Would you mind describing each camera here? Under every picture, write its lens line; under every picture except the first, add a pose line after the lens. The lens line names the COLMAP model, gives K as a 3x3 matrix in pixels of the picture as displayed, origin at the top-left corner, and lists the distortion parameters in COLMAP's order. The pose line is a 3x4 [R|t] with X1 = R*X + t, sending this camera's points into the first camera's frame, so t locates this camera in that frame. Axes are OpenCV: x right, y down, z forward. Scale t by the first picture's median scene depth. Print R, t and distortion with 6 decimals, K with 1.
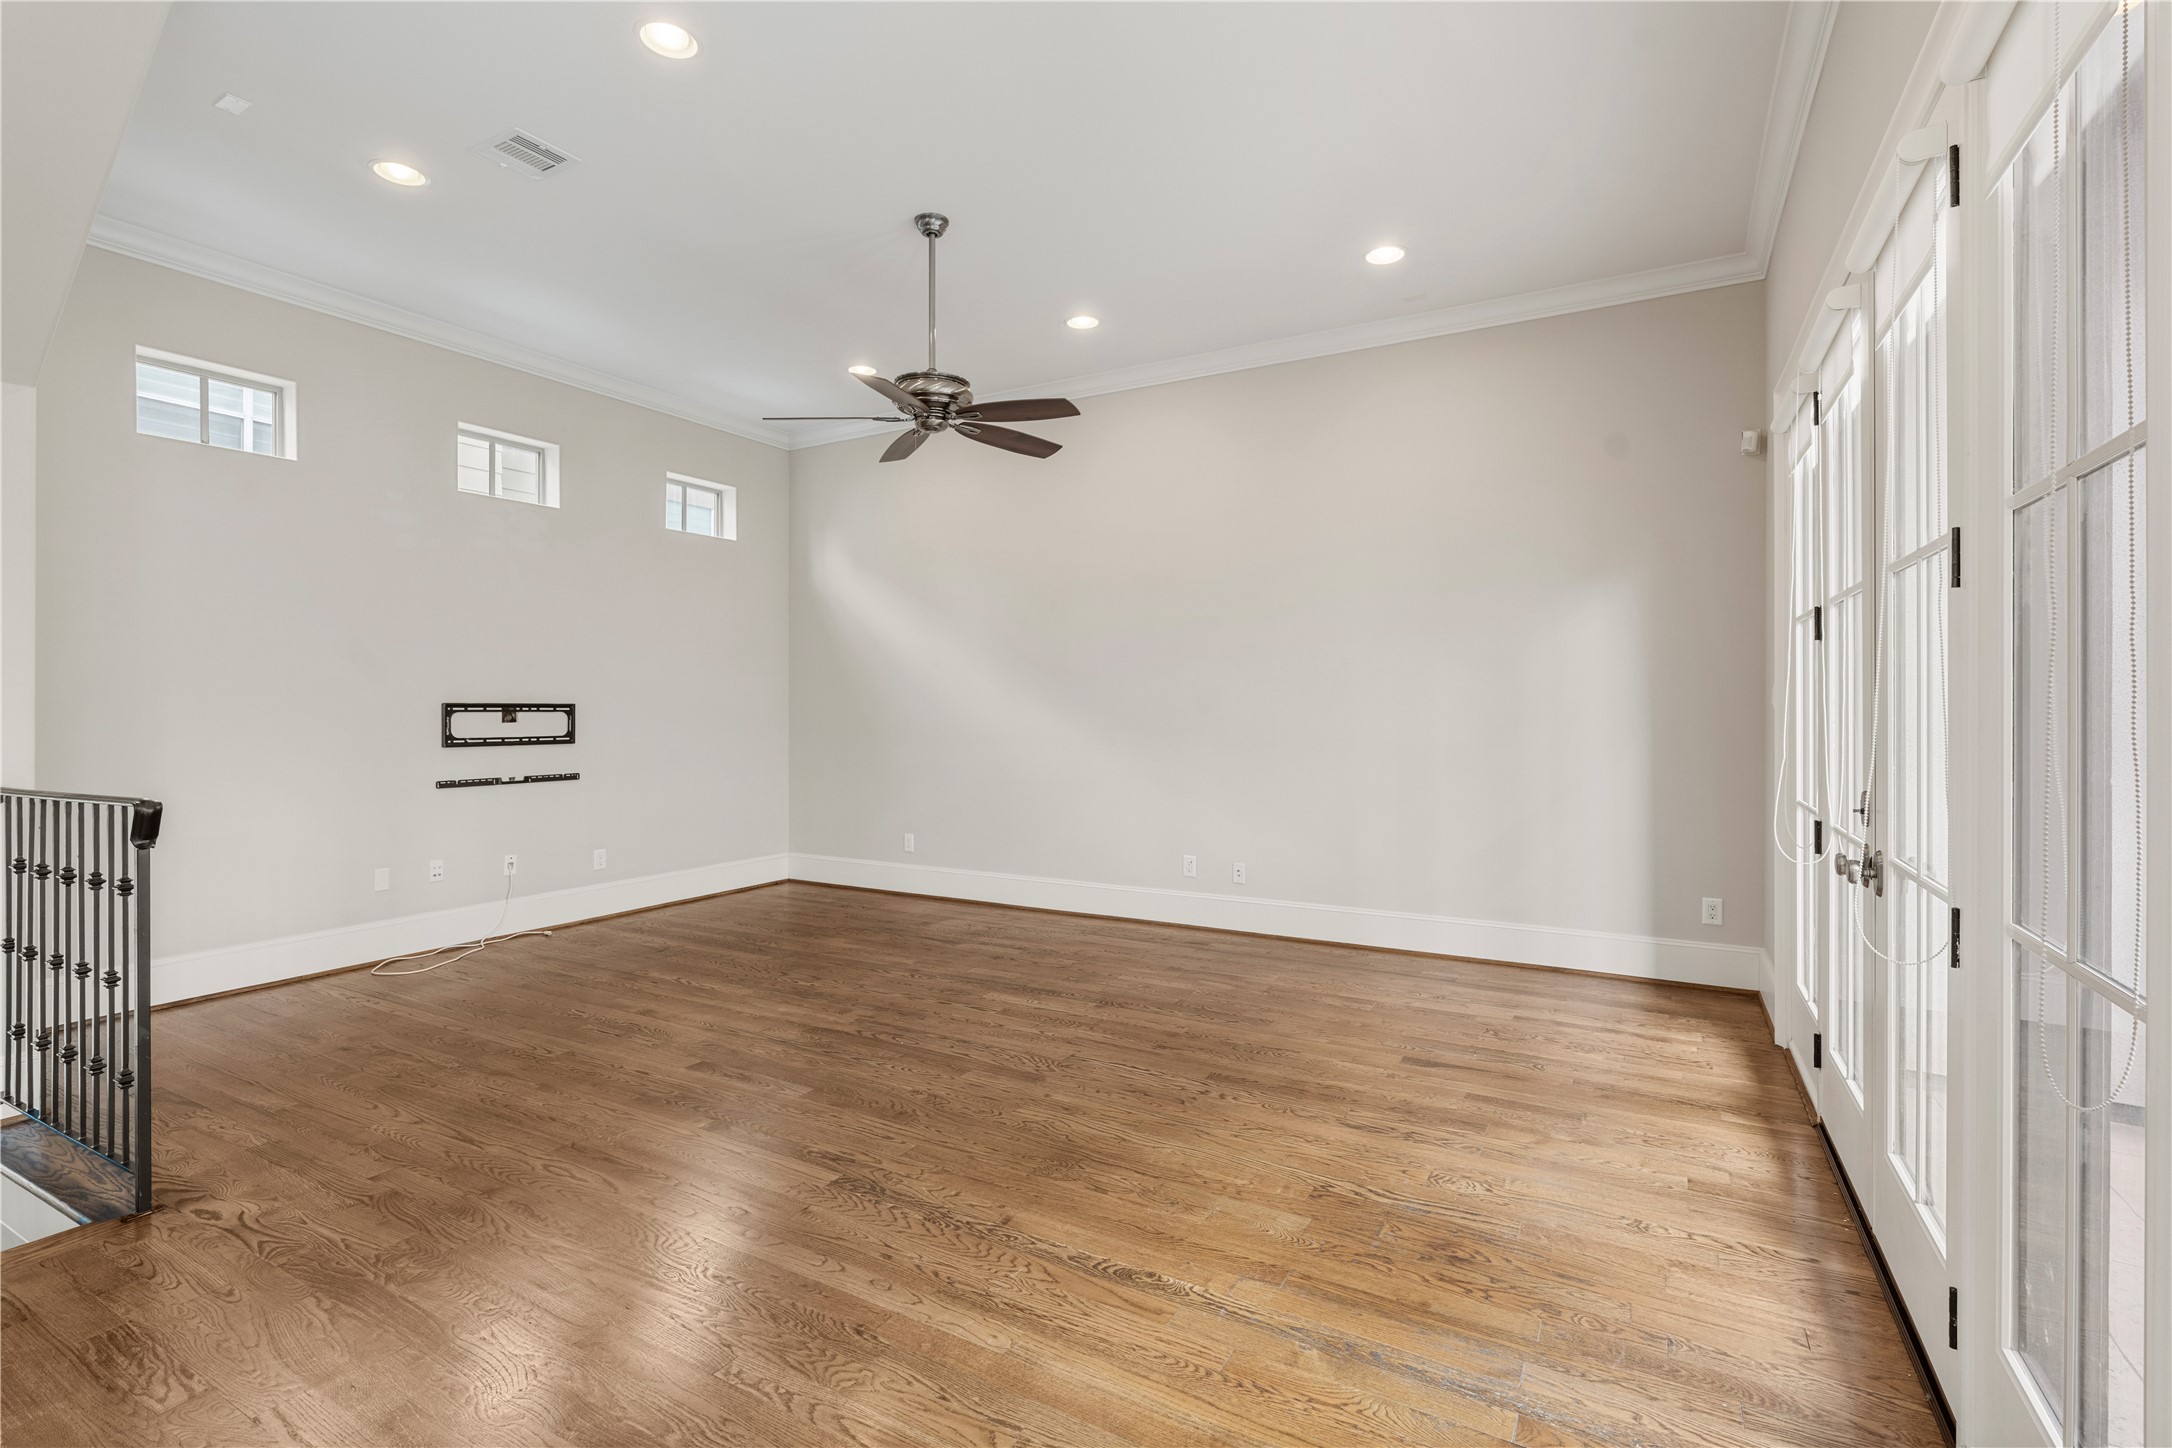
lens RADIAL K [[993.0, 0, 1085.0], [0, 993.0, 709.2], [0, 0, 1]] dist [-0.009715, 0.004671]
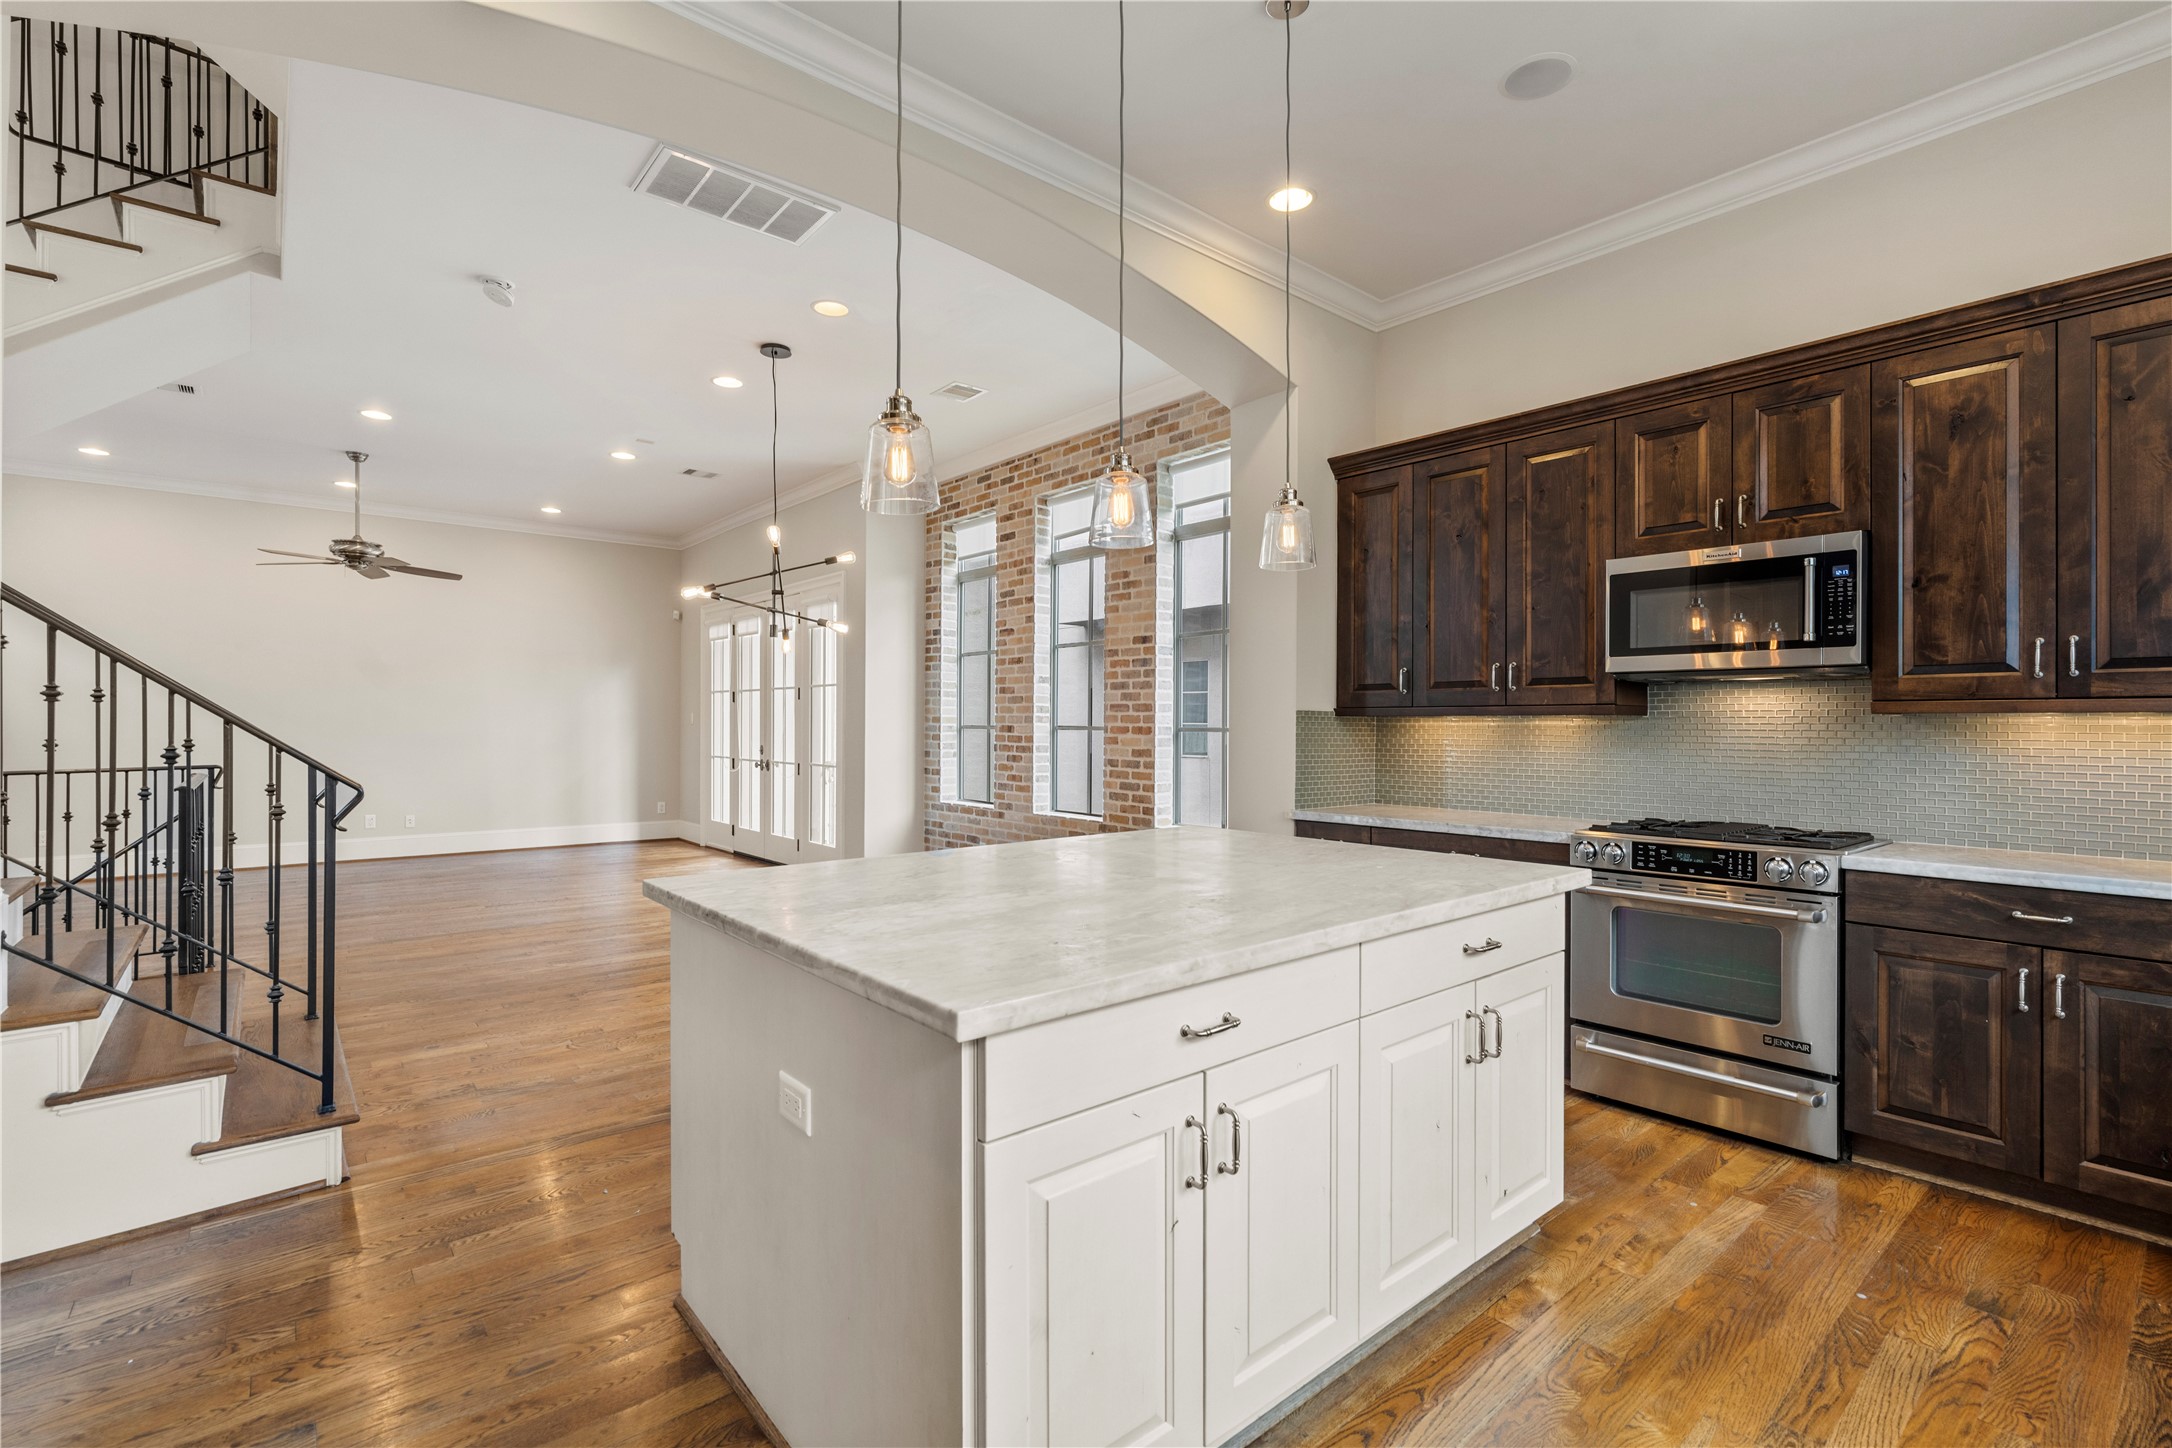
lens RADIAL K [[993.0, 0, 1090.1], [0, 993.0, 720.8], [0, 0, 1]] dist [-0.009715, 0.004671]
pose [[0.347339, 0.004163, 0.937730, -1.255055], [-0.001408, 0.999991, -0.003917, 0.000642], [-0.937738, 0.000040, 0.347342, -0.804328]]
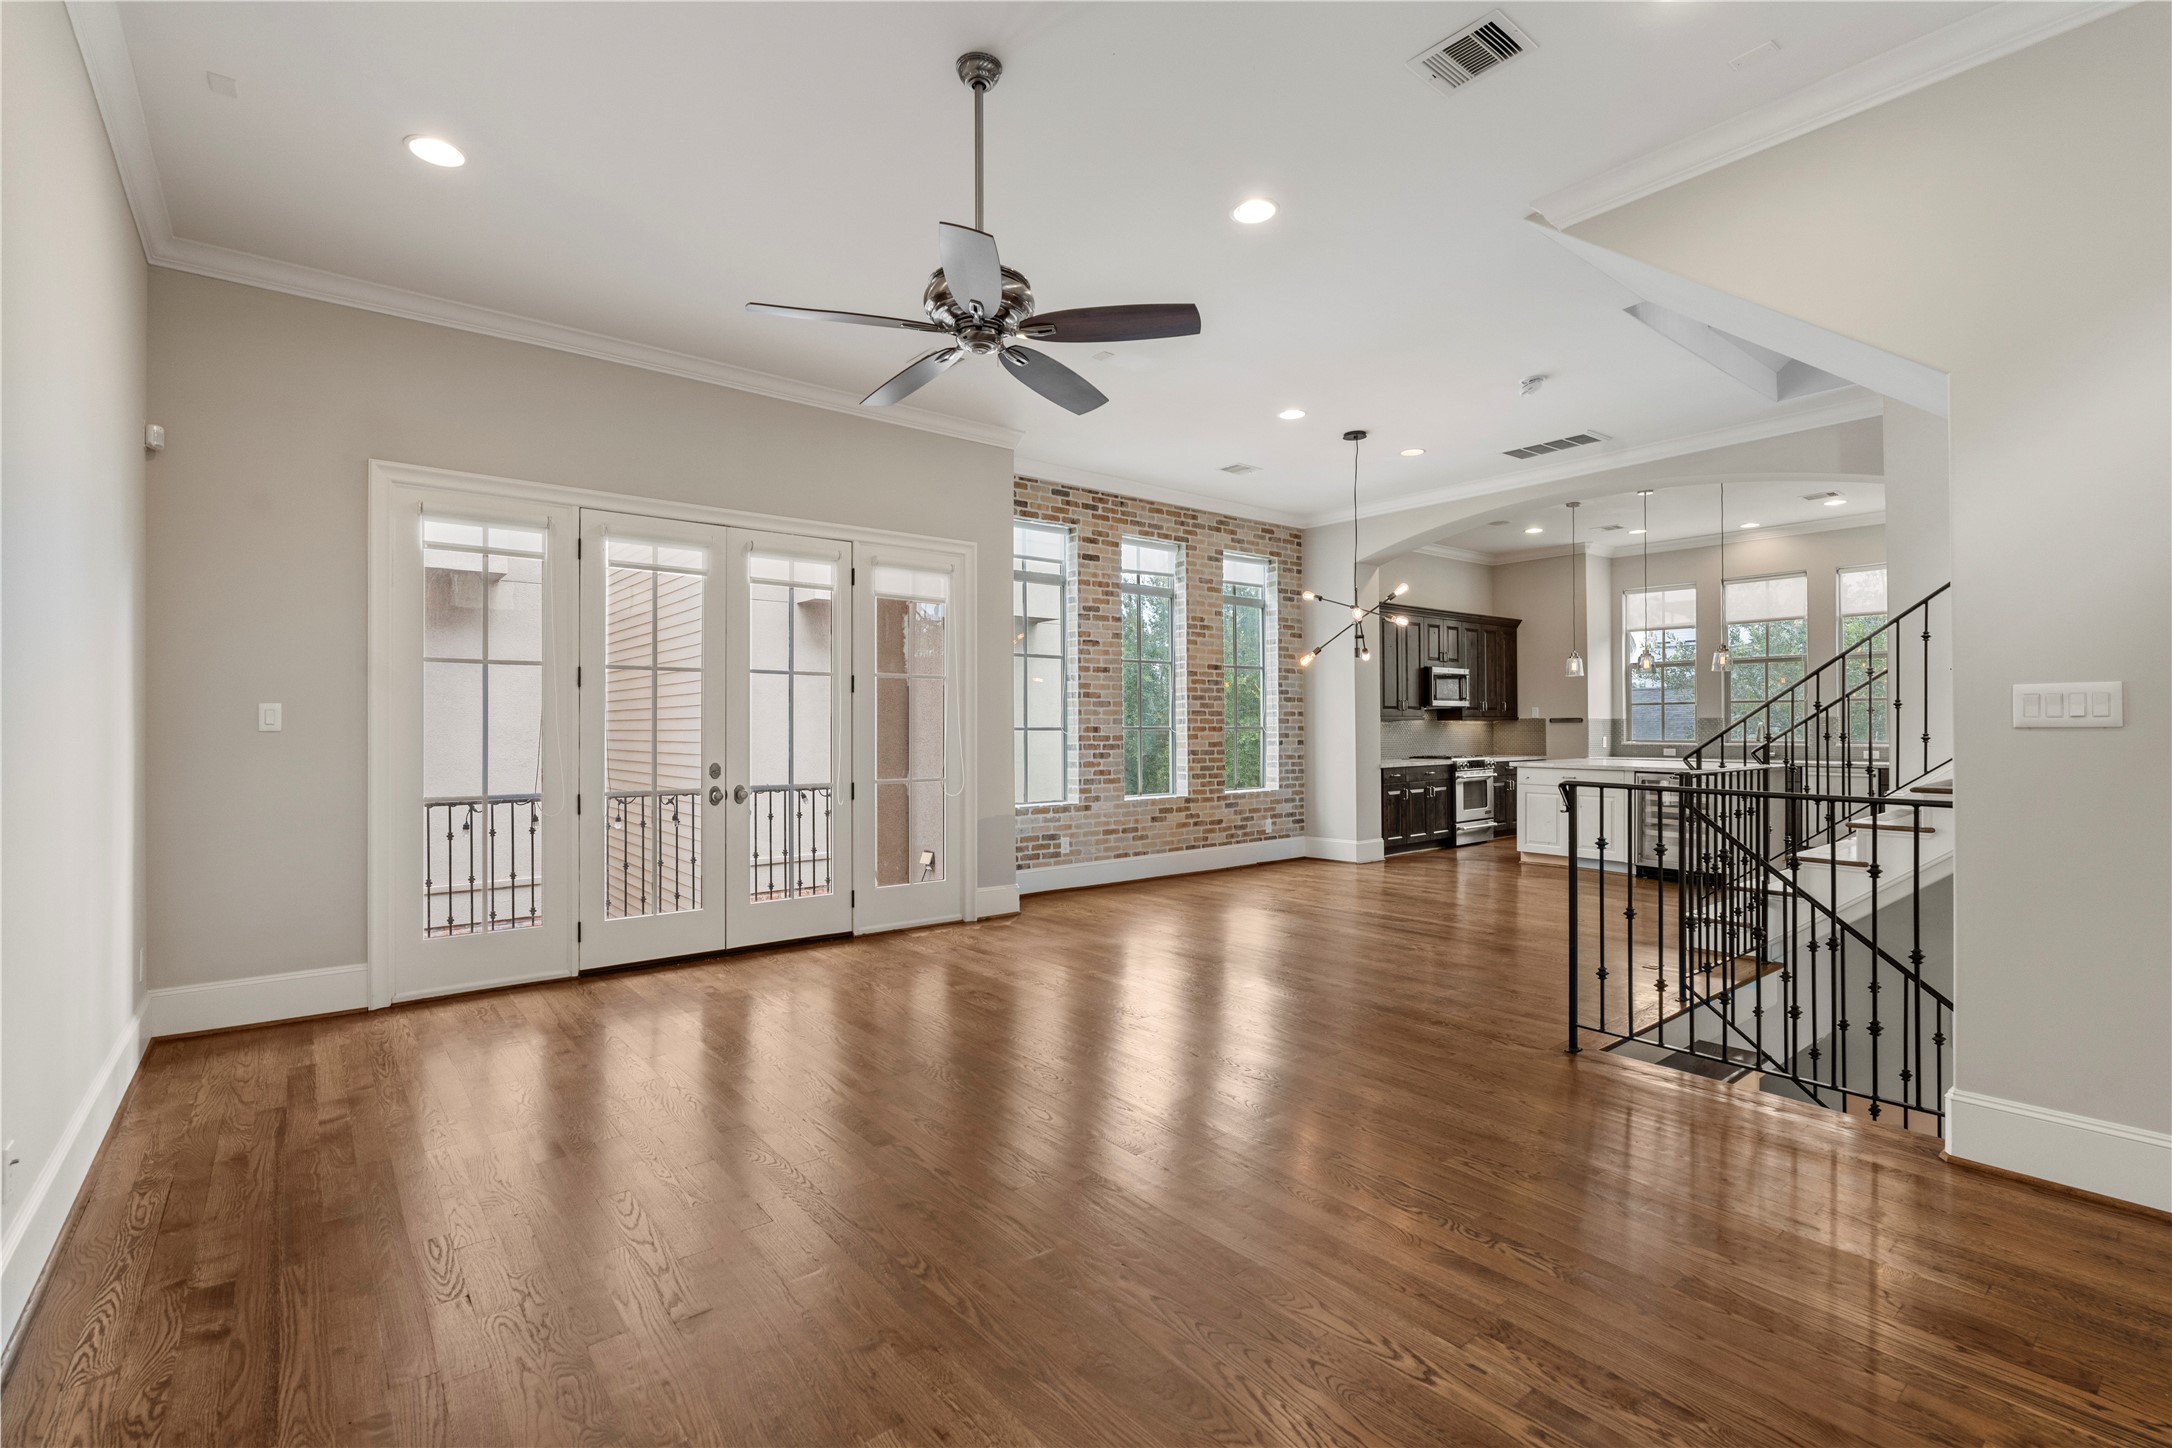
lens RADIAL K [[993.0, 0, 1088.1], [0, 993.0, 718.0], [0, 0, 1]] dist [-0.009715, 0.004671]
pose [[-0.933418, 0.006693, 0.358728, -0.446842], [0.004573, 0.999967, -0.006756, -0.001179], [-0.358761, -0.004666, -0.933418, 1.513183]]
